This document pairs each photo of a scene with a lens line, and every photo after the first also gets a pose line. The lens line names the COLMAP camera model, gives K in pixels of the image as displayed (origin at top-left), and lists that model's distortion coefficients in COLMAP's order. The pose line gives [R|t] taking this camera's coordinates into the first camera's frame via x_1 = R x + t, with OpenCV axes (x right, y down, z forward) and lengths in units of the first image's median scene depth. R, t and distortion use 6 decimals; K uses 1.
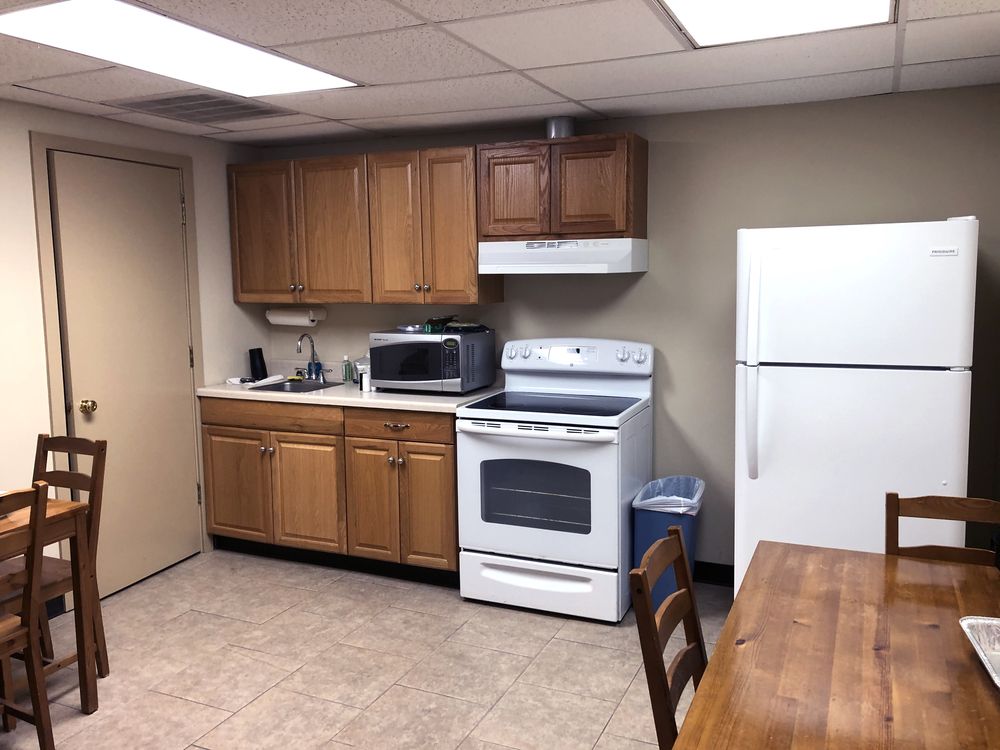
lens RADIAL K [[817.1, 0, 499.5], [0, 817.1, 367.6], [0, 0, 1]] dist [0.035331, -0.007847]
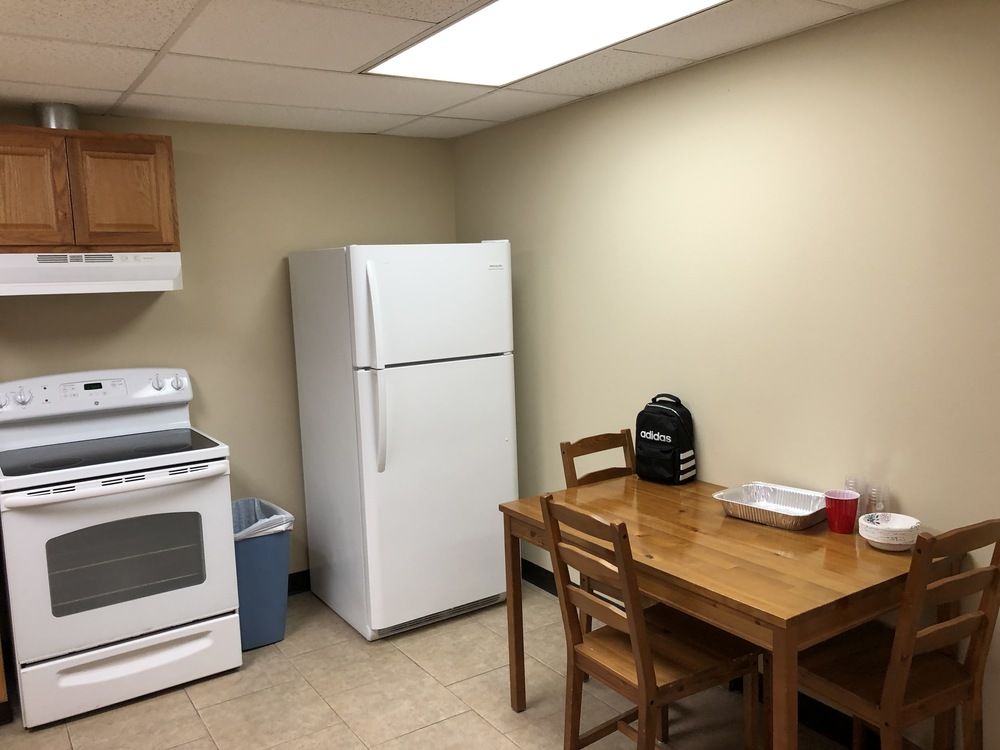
lens RADIAL K [[810.3, 0, 500.0], [0, 810.3, 375.0], [0, 0, 1]] dist [0.011992, -0.042351]
pose [[0.529795, -0.110963, 0.840835, -0.431788], [0.126312, 0.990671, 0.051150, -0.024728], [-0.838667, 0.079108, 0.538869, 0.233388]]
